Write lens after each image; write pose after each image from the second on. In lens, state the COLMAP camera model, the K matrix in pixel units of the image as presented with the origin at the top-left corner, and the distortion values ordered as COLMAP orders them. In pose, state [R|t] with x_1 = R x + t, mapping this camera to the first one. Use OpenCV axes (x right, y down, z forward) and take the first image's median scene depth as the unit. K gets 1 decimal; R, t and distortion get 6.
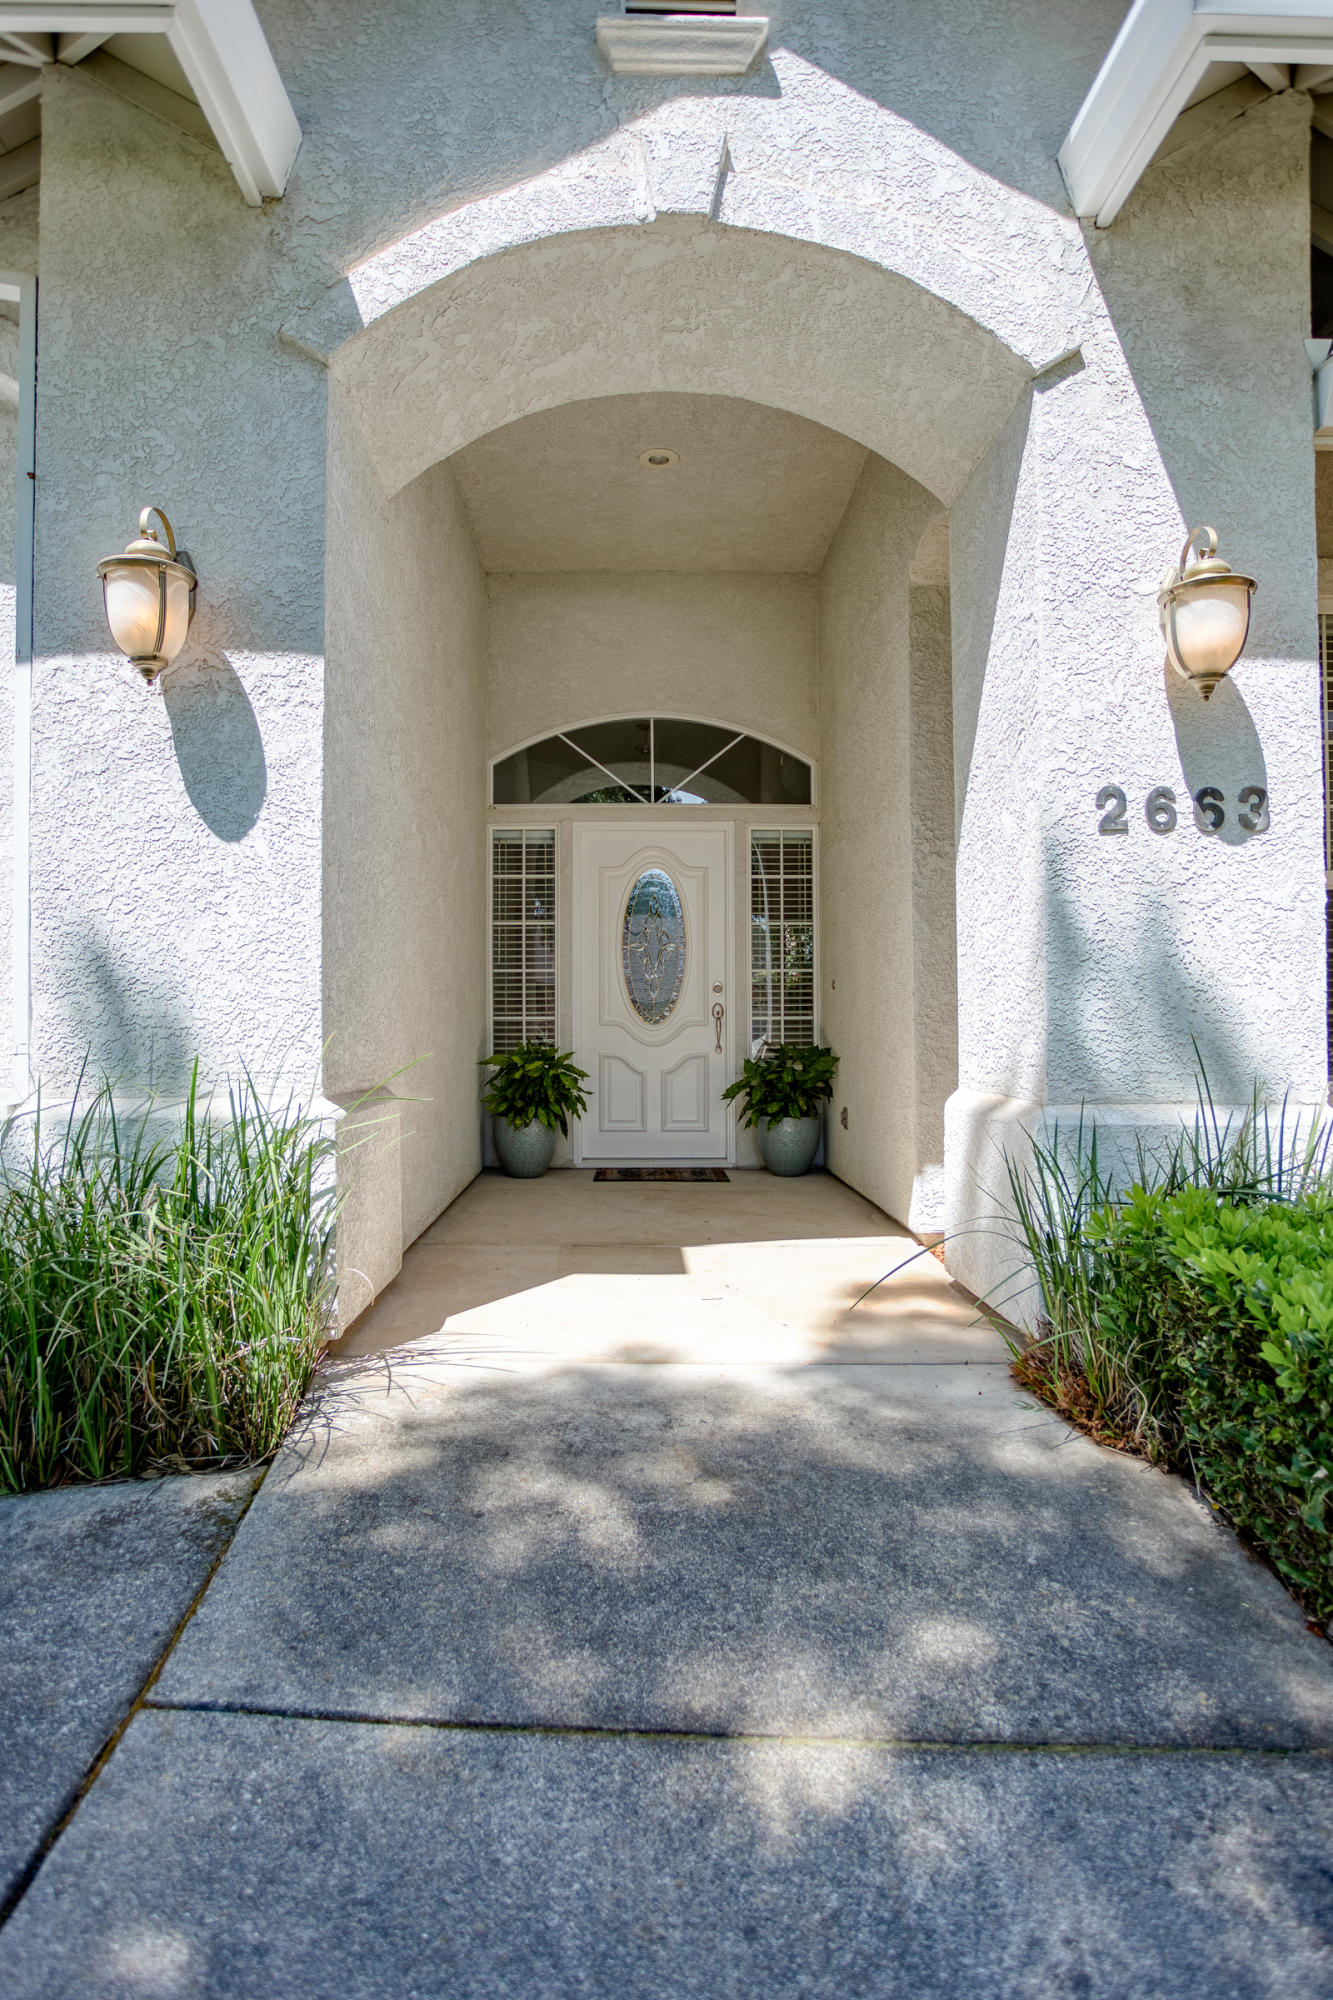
lens RADIAL K [[1023.7, 0, 646.4], [0, 1023.7, 1012.4], [0, 0, 1]] dist [-0.040185, 0.006910]
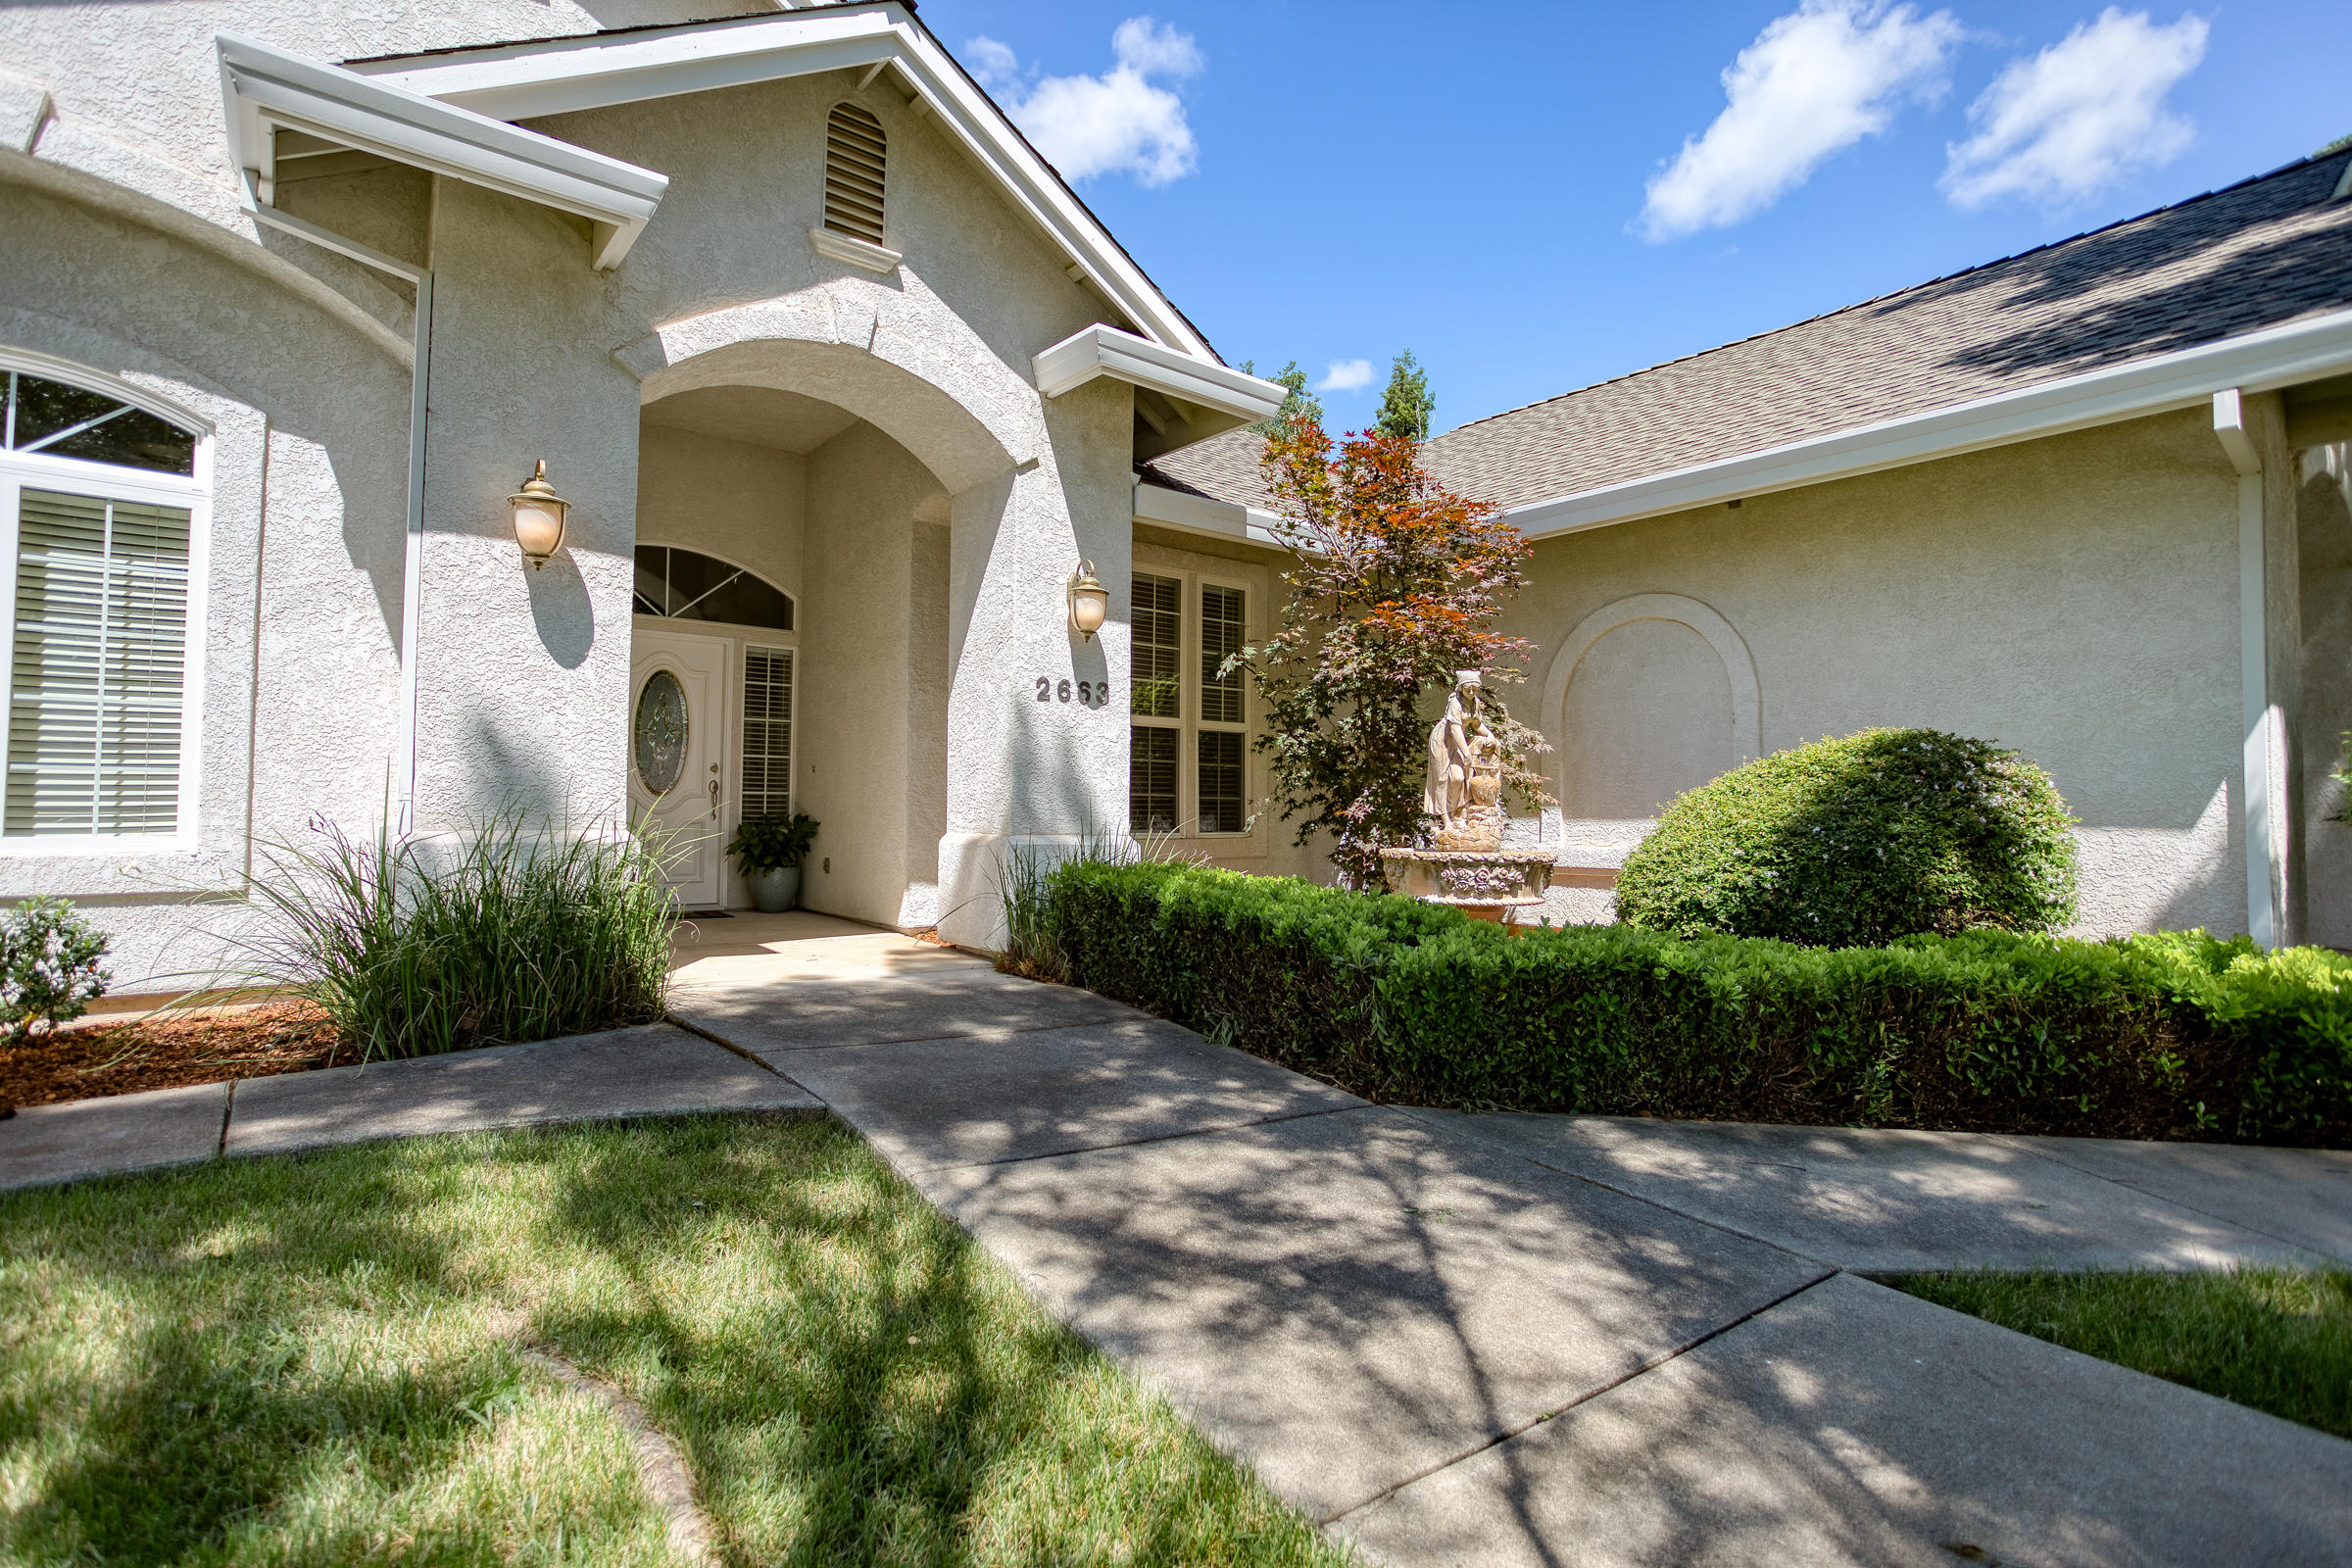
lens RADIAL K [[1147.7, 0, 1167.5], [0, 1147.7, 768.9], [0, 0, 1]] dist [-0.037259, 0.005280]
pose [[0.792523, 0.033275, 0.608934, -0.734987], [-0.016469, 0.999314, -0.033172, 0.031376], [-0.609620, 0.016261, 0.792527, -0.965451]]
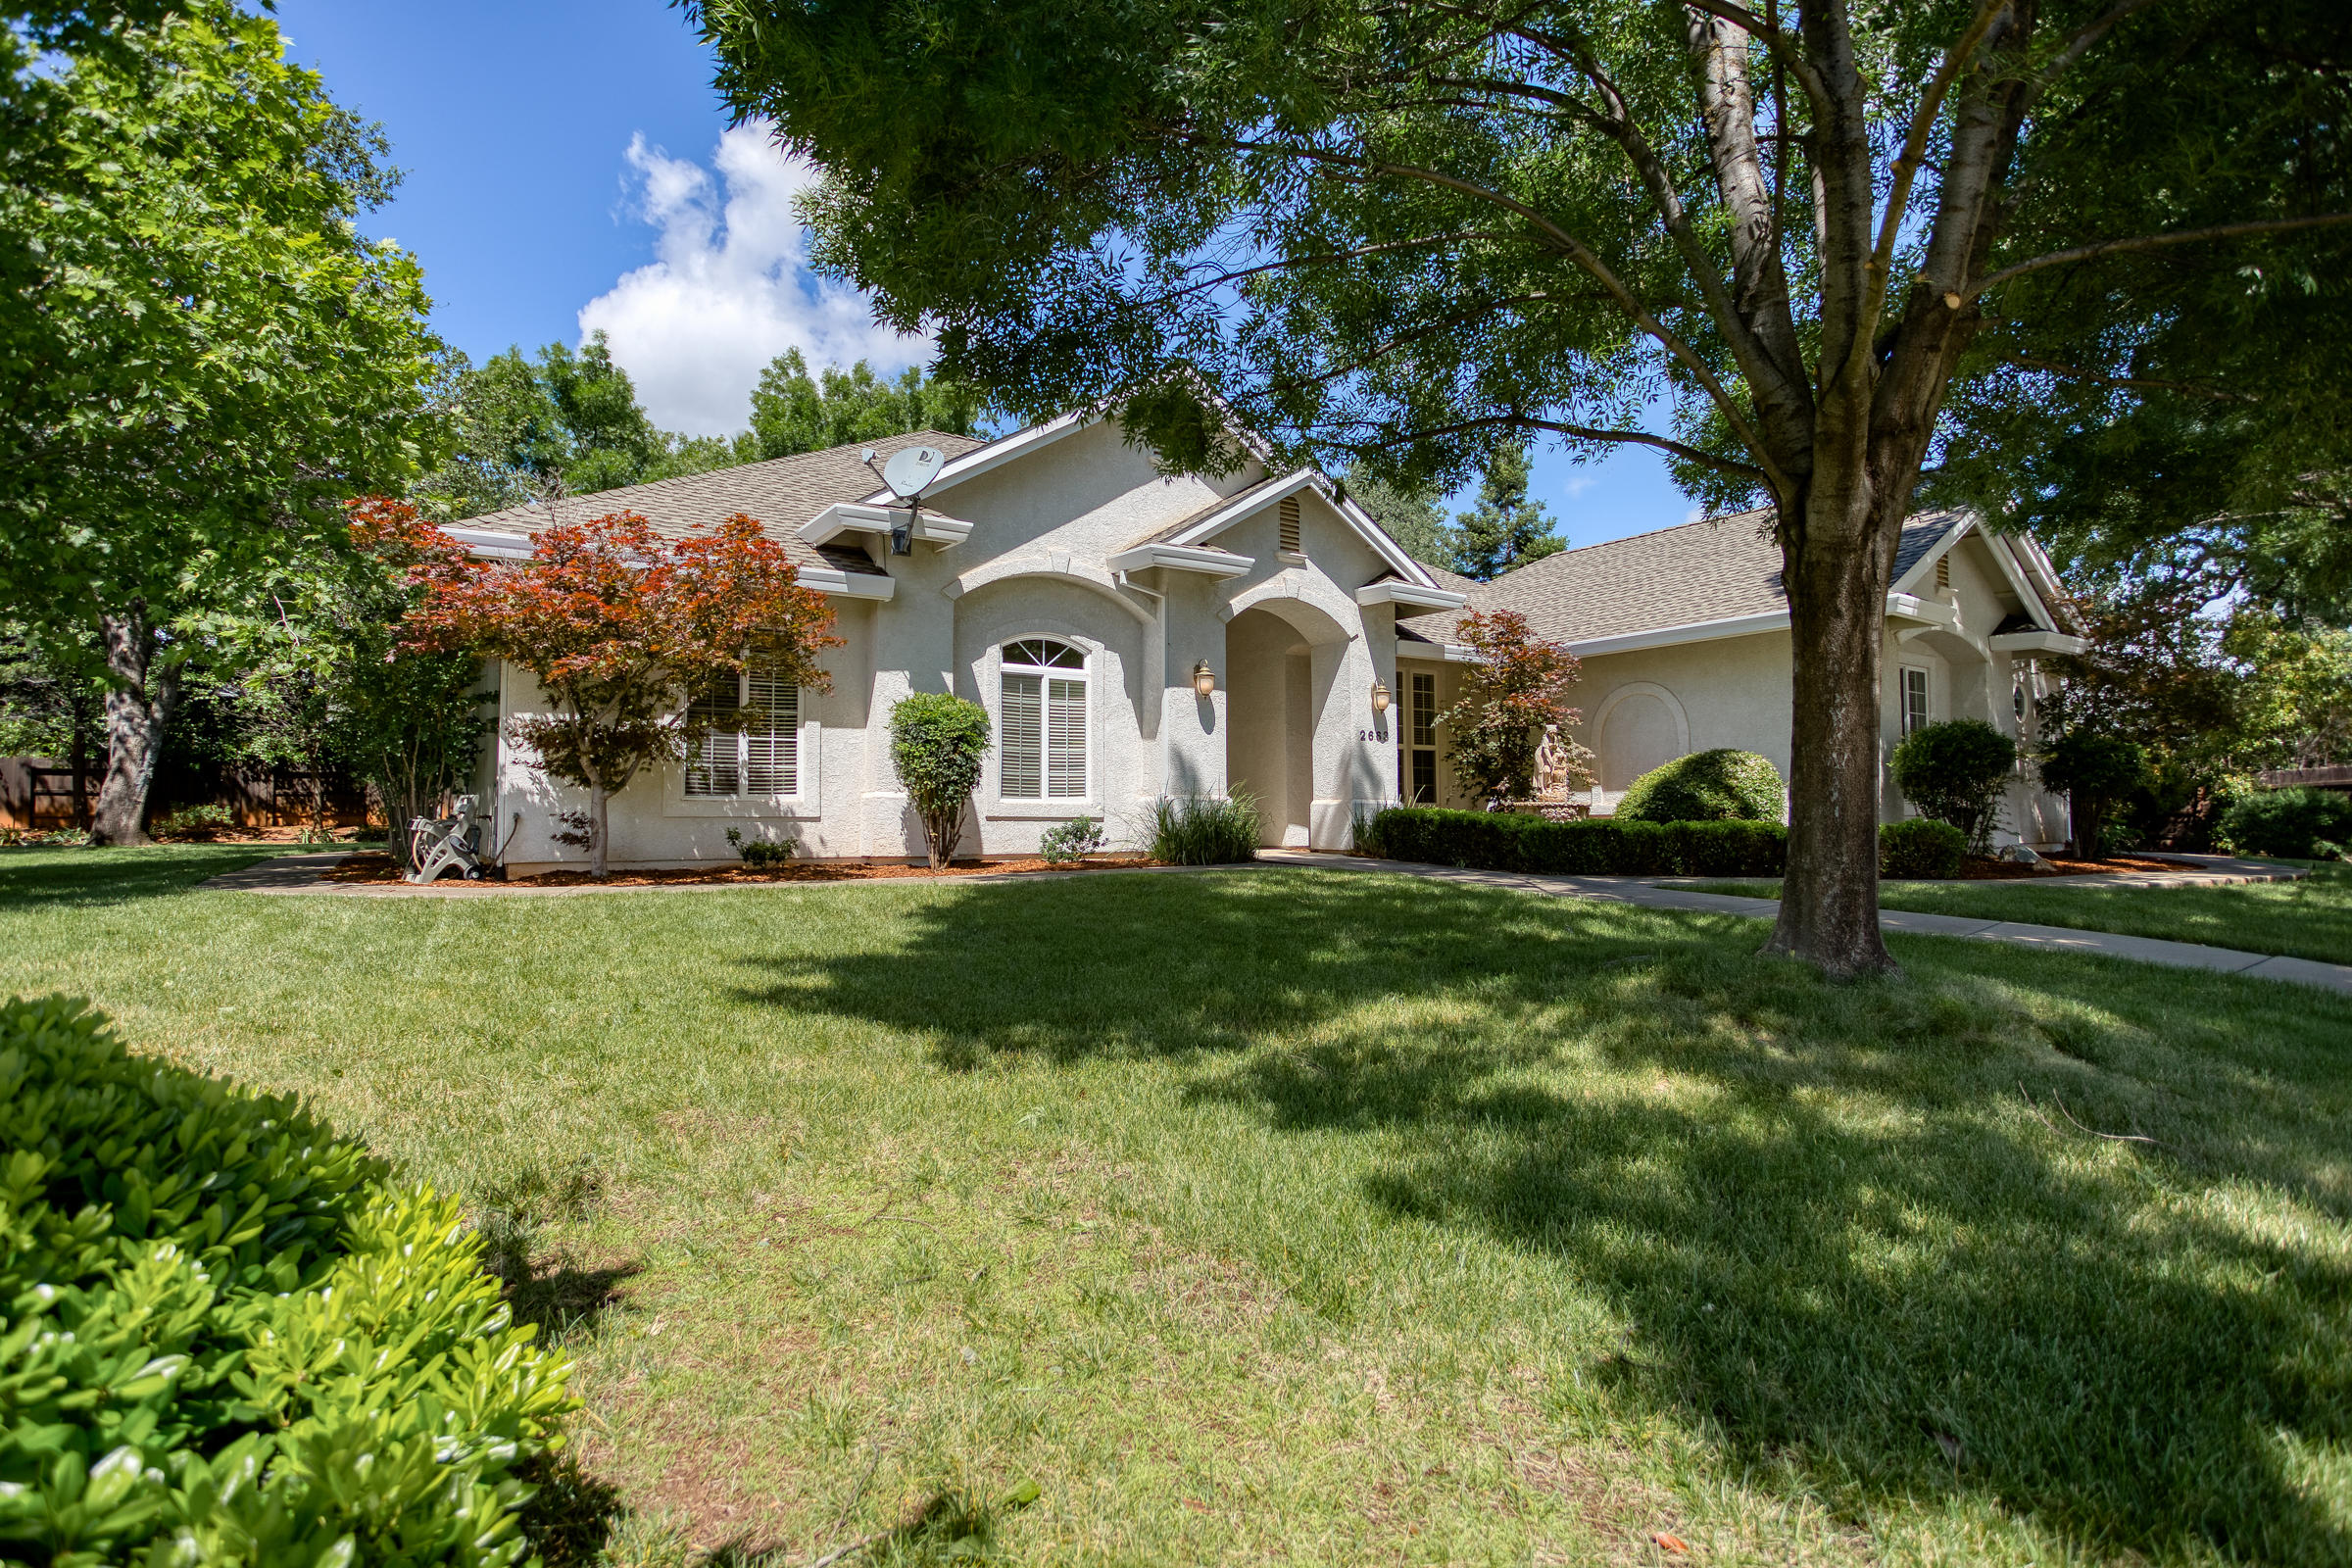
lens RADIAL K [[1147.7, 0, 1173.7], [0, 1147.7, 777.9], [0, 0, 1]] dist [-0.037259, 0.005280]
pose [[0.838551, 0.019350, 0.544480, -3.106745], [-0.003317, 0.999532, -0.030415, 0.156749], [-0.544814, 0.023699, 0.838222, -2.911074]]
